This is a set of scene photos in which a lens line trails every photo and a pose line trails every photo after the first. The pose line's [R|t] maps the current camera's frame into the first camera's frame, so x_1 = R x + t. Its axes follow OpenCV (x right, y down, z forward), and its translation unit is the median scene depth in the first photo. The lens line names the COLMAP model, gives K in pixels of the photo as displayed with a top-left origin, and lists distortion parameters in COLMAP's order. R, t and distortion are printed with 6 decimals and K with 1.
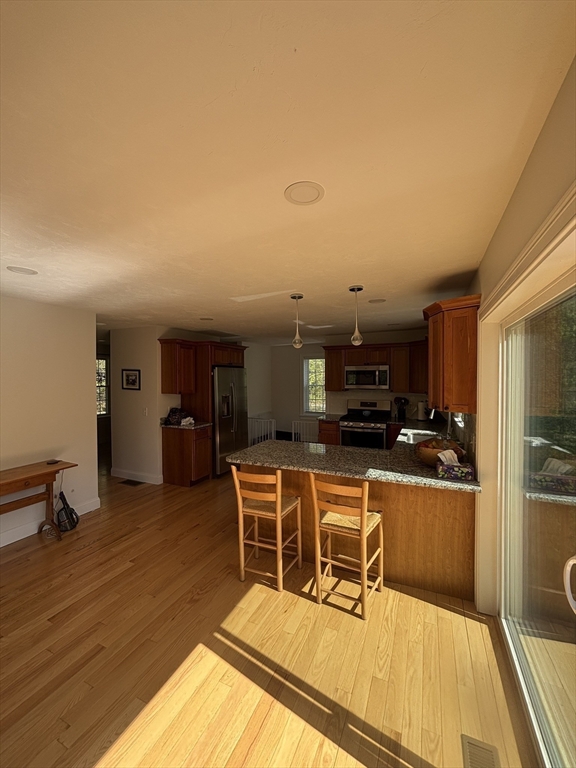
lens RADIAL K [[309.0, 0, 288.0], [0, 309.0, 384.0], [0, 0, 1]] dist [-0.001370, -0.000121]
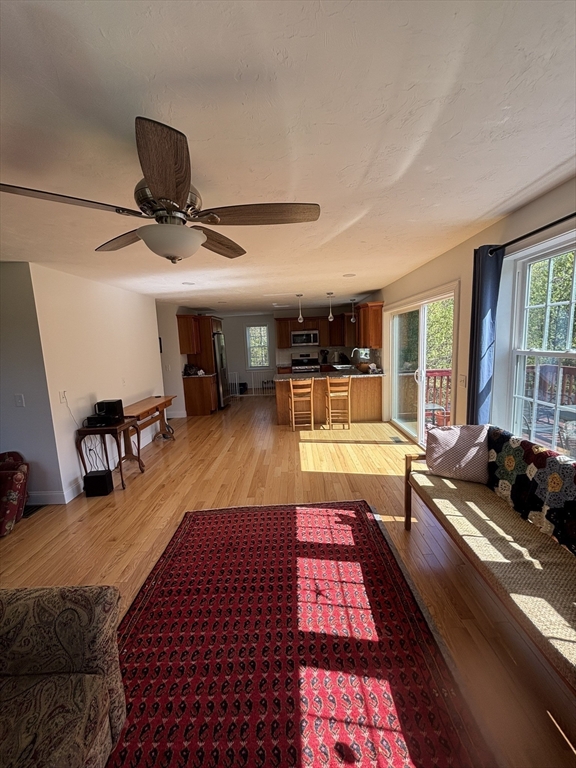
lens RADIAL K [[309.0, 0, 288.0], [0, 309.0, 384.0], [0, 0, 1]] dist [-0.001370, -0.000121]
pose [[0.915525, -0.090299, 0.391995, -0.658847], [0.047612, 0.991954, 0.117303, 0.029962], [-0.399433, -0.088730, 0.912458, -0.614525]]
